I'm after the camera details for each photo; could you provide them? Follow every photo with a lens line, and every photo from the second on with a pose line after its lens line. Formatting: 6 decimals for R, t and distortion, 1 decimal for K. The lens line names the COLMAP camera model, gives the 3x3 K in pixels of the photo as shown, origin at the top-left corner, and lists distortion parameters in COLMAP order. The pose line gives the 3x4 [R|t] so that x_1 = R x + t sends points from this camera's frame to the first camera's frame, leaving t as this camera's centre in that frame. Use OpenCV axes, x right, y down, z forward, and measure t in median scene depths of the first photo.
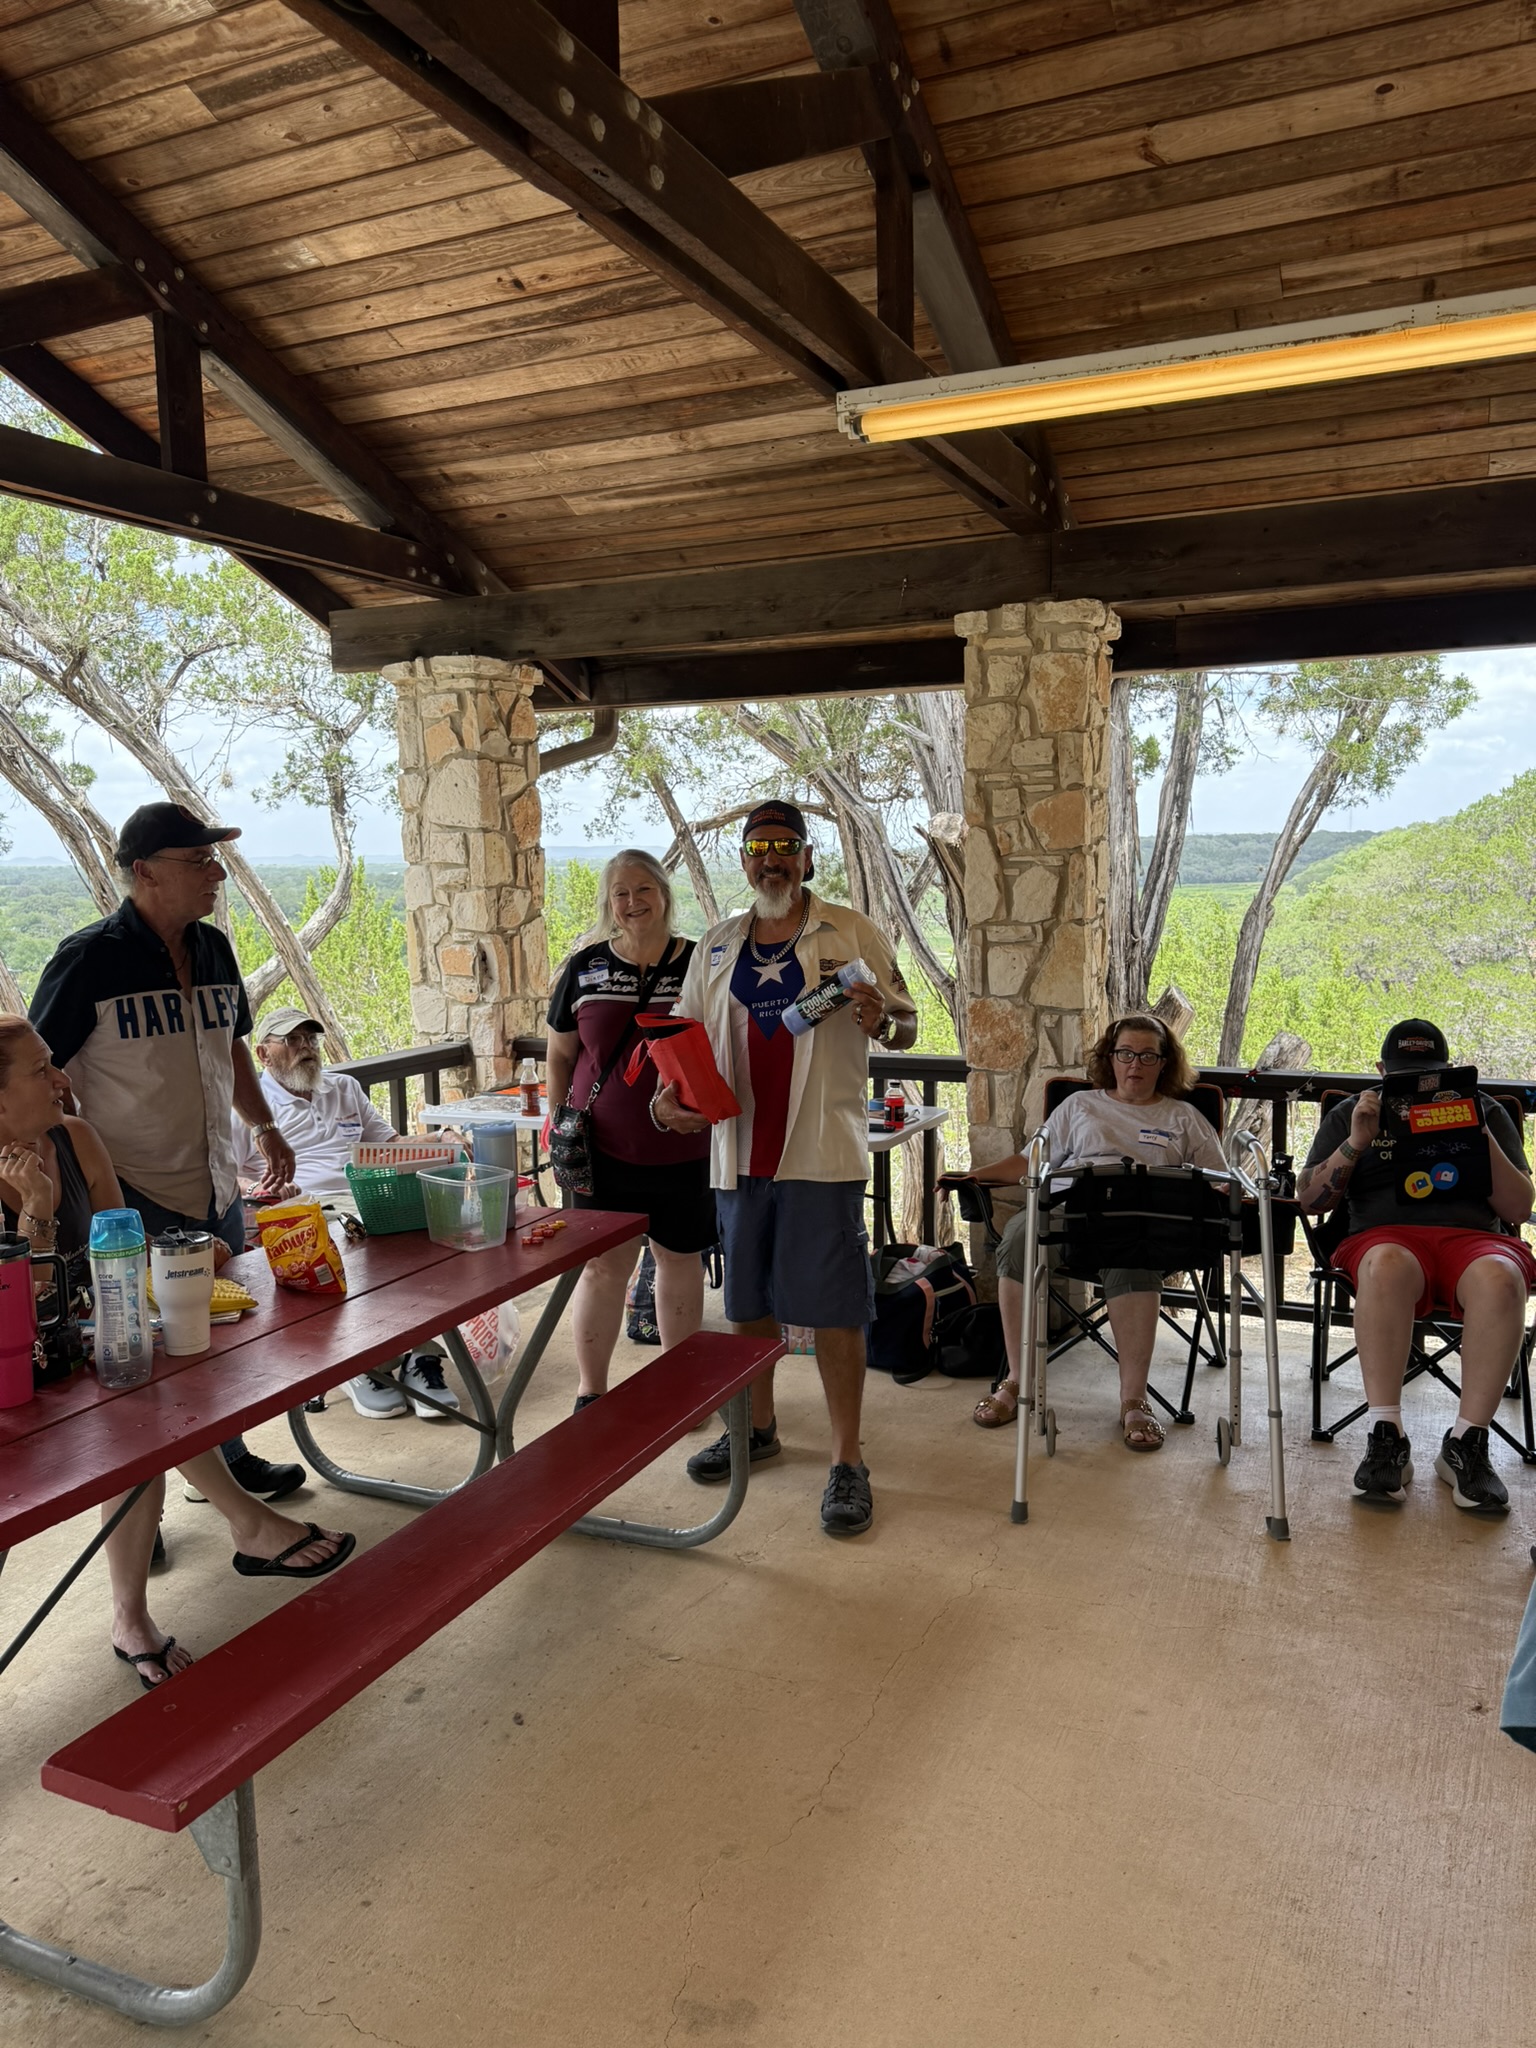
lens RADIAL K [[1443.6, 0, 772.9], [0, 1443.6, 1049.2], [0, 0, 1]] dist [0.044032, -0.064026]
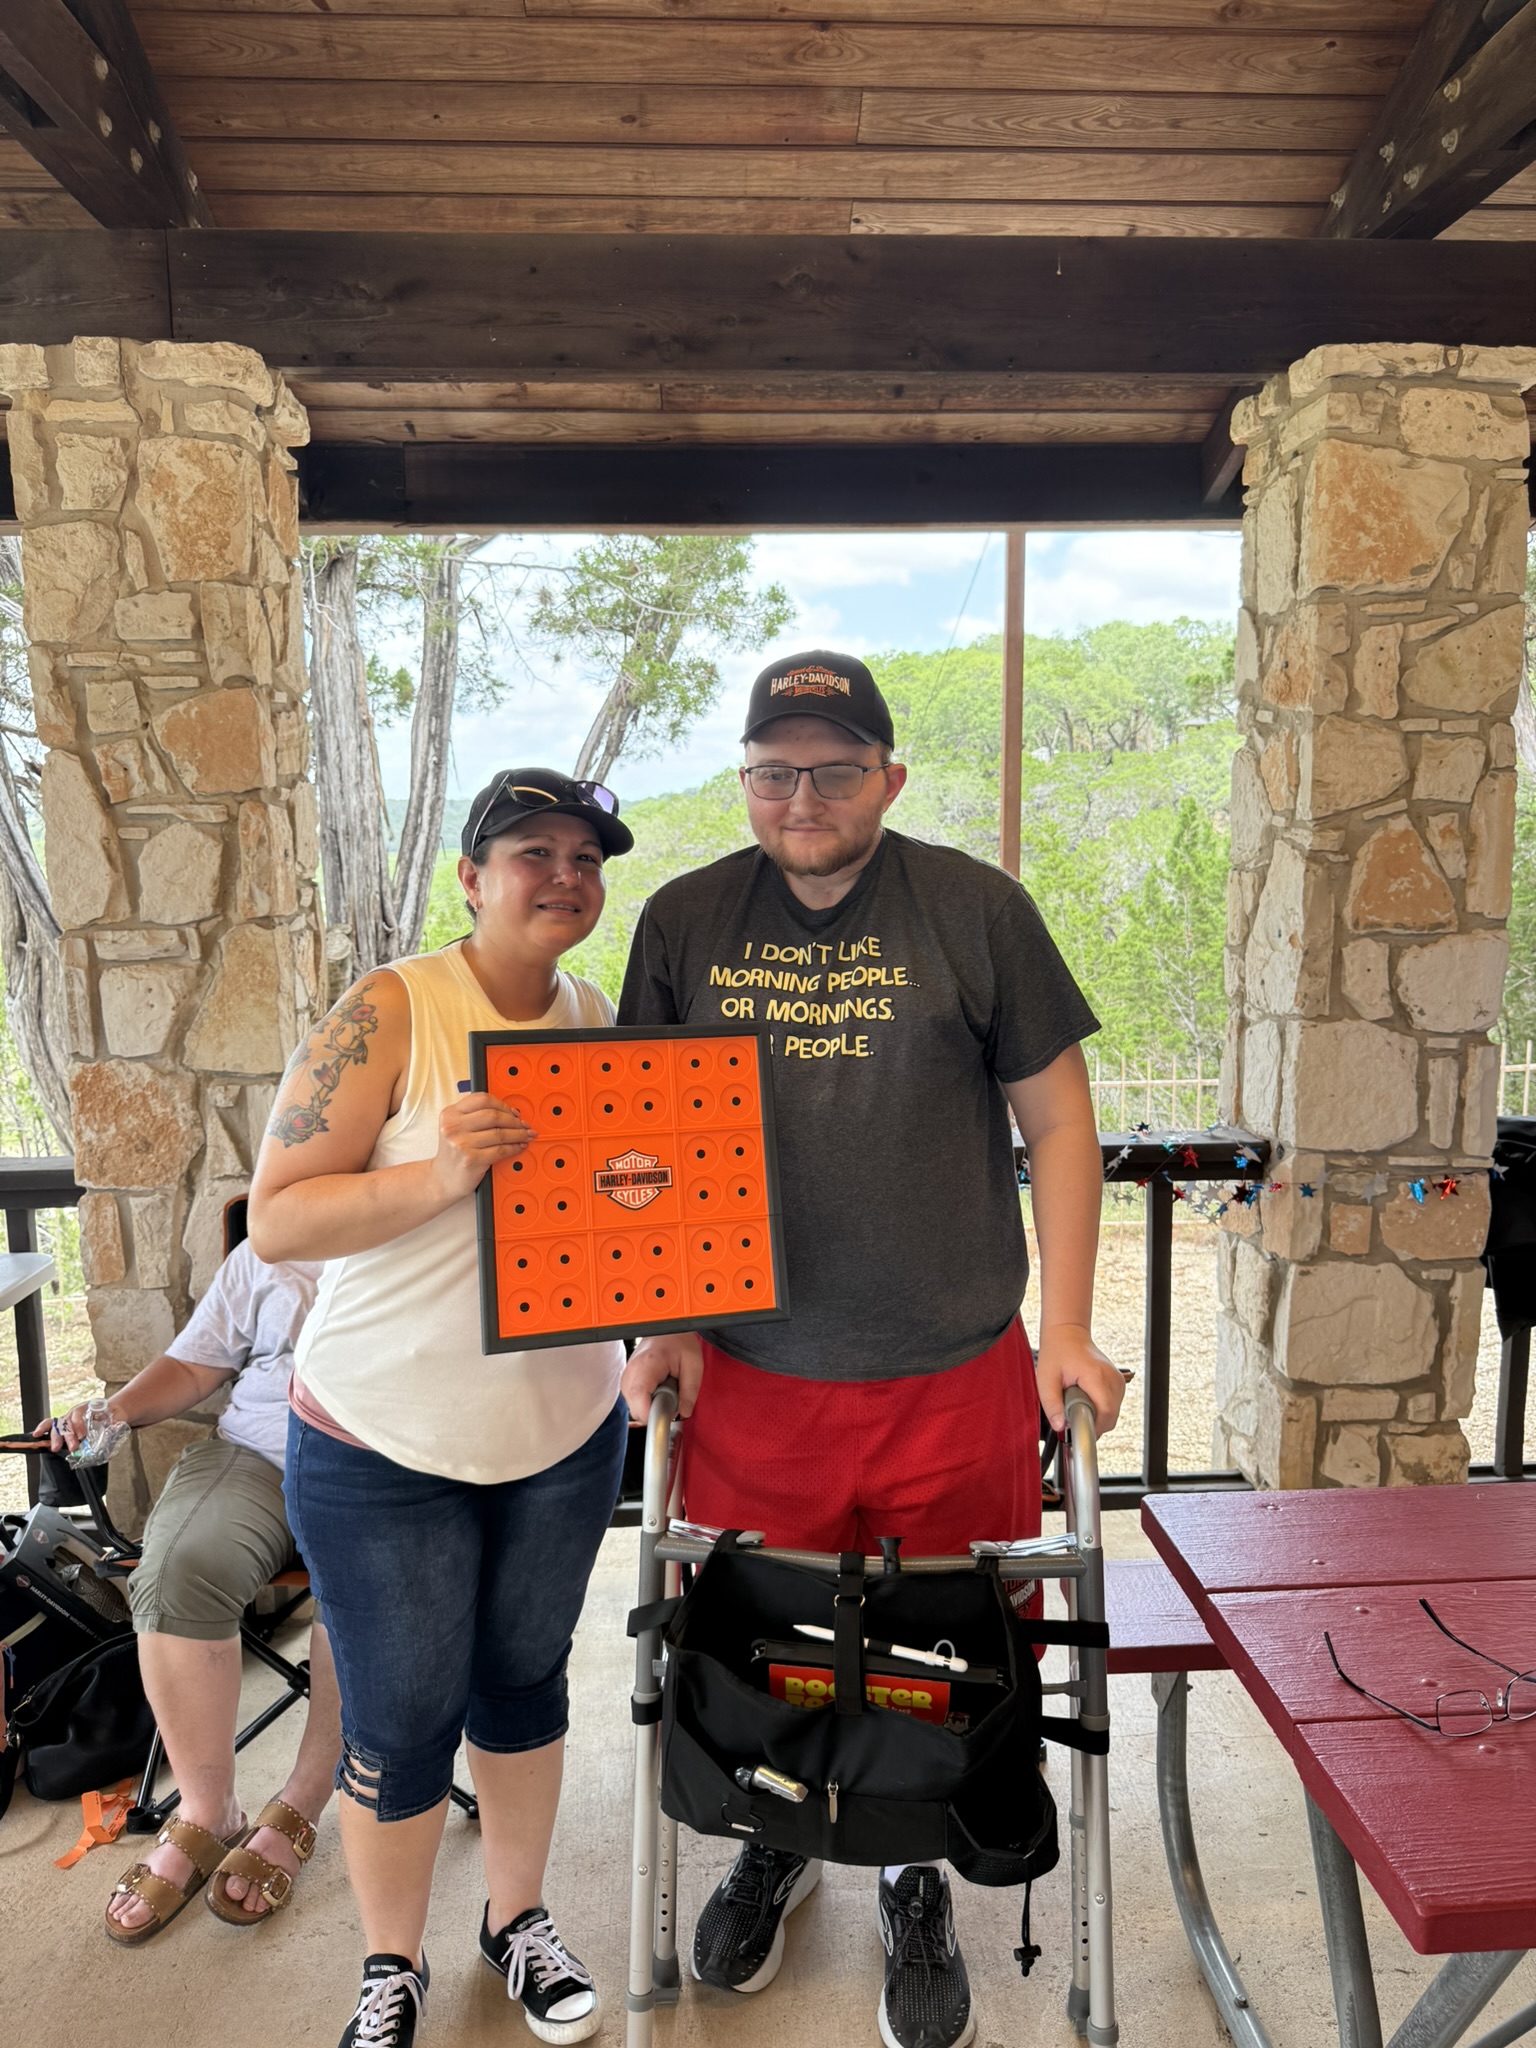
lens RADIAL K [[1447.2, 0, 767.7], [0, 1447.2, 1028.7], [0, 0, 1]] dist [0.021783, -0.040522]
pose [[0.885609, -0.061081, 0.460397, 0.119630], [0.056032, 0.998125, 0.024640, -0.048111], [-0.461039, 0.003976, 0.887371, 0.393549]]
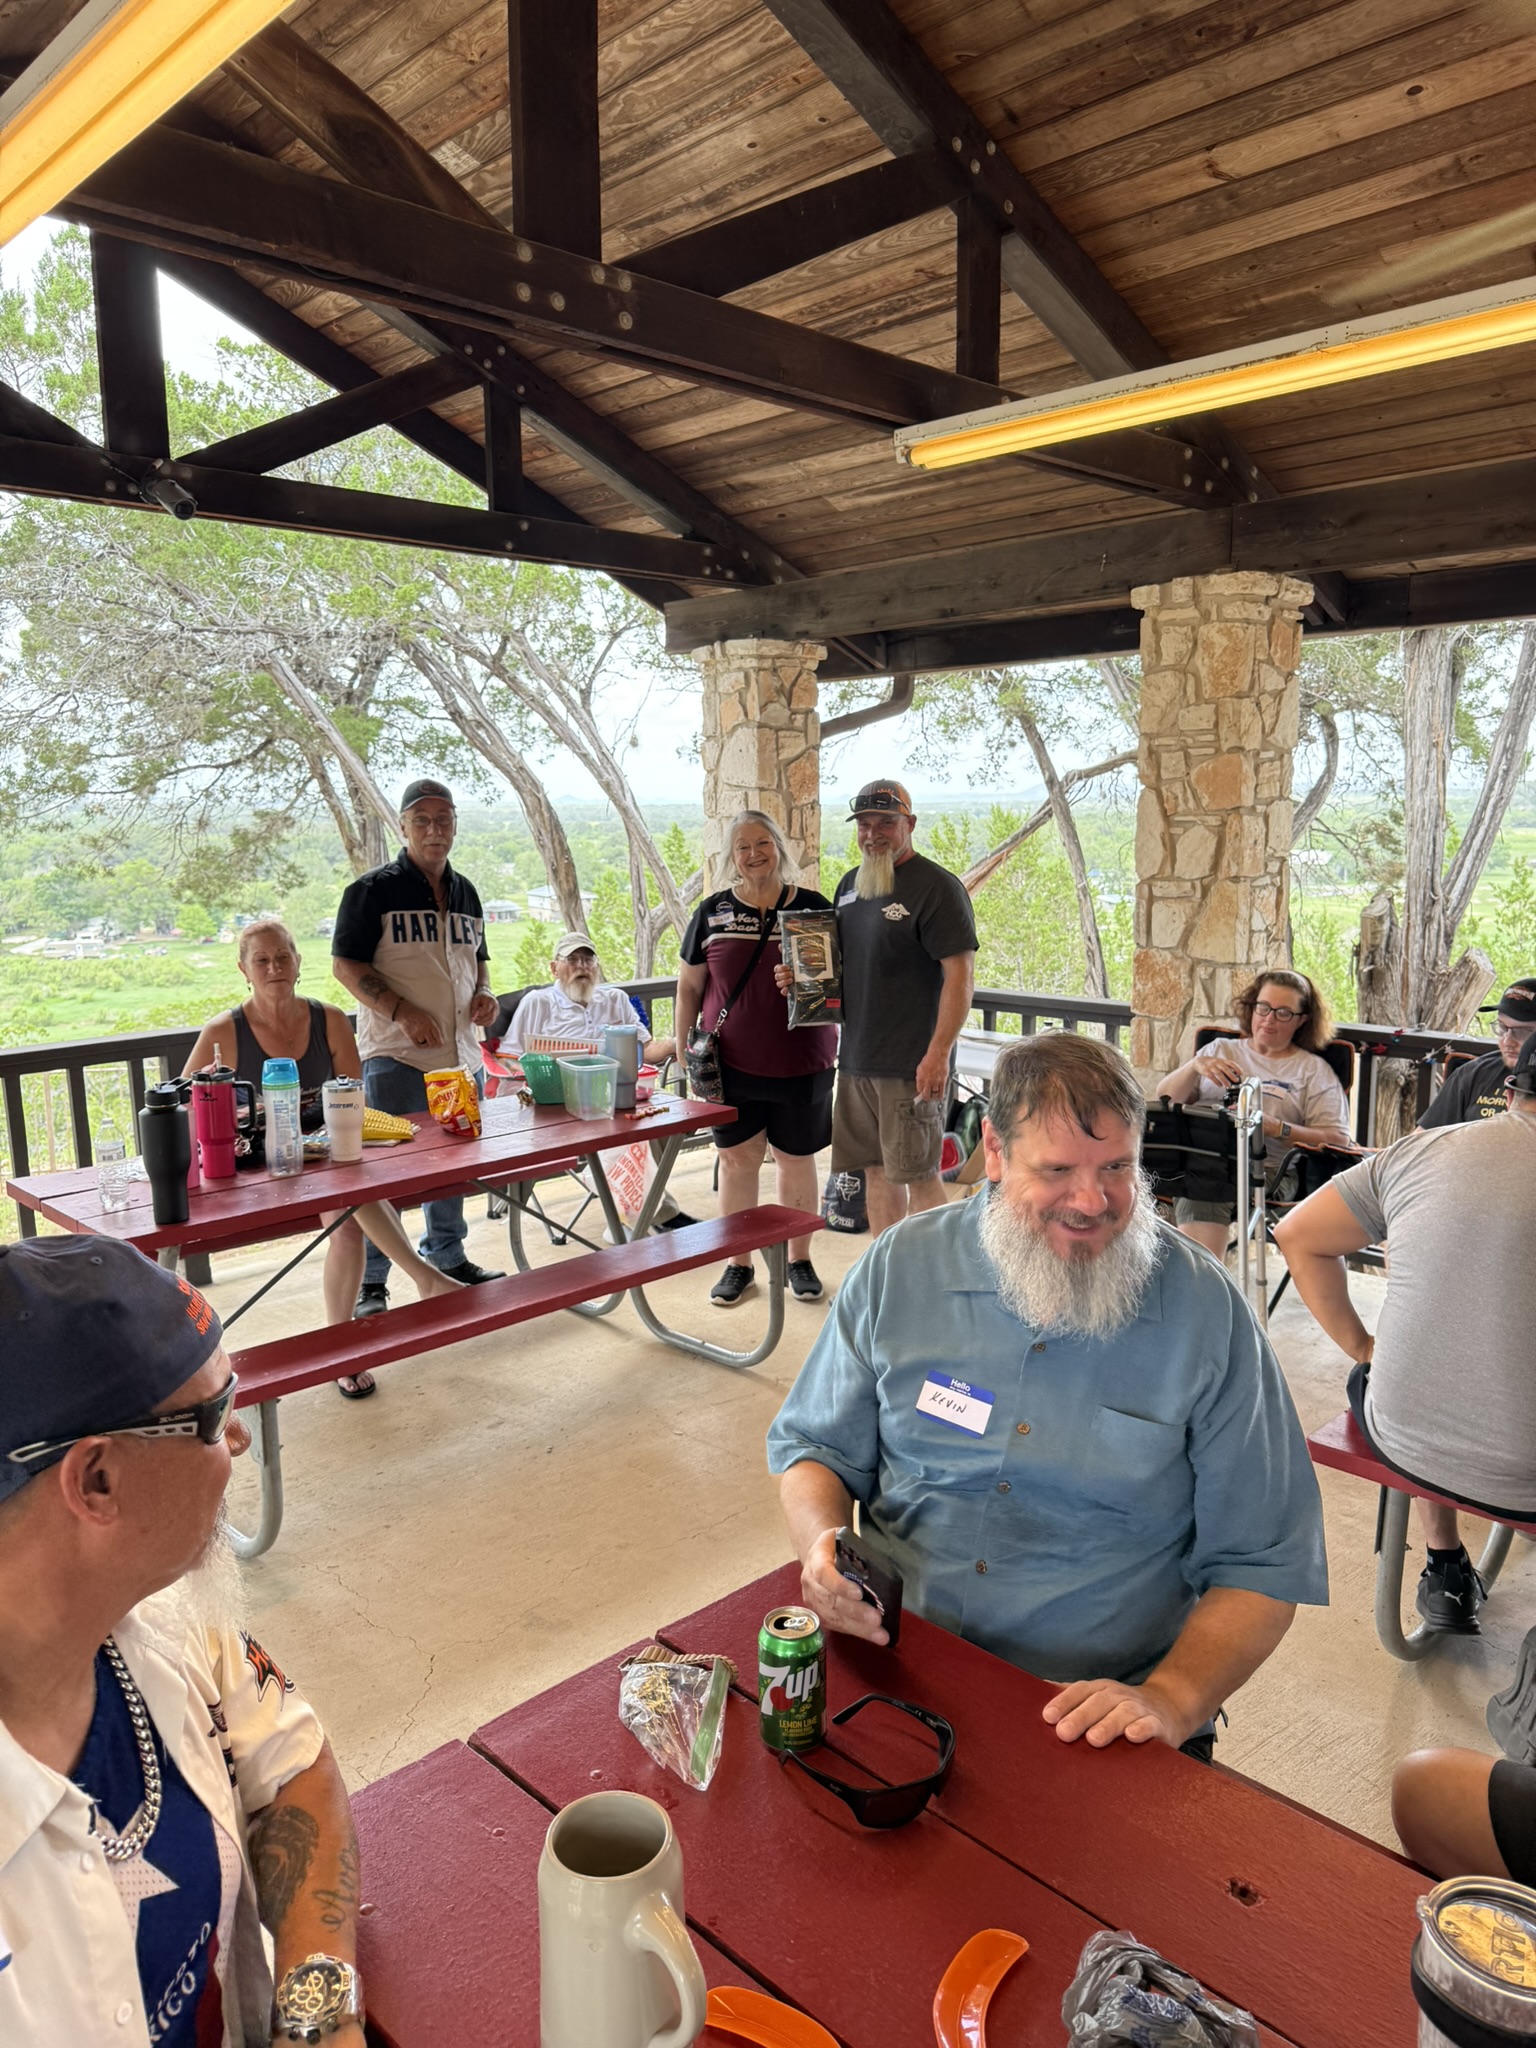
lens RADIAL K [[1442.9, 0, 761.1], [0, 1442.9, 1039.1], [0, 0, 1]] dist [0.075312, -0.124074]
pose [[0.931008, 0.062794, -0.359557, 0.273892], [-0.050235, 0.997760, 0.044176, -0.001785], [0.361526, -0.023066, 0.932077, -0.109012]]
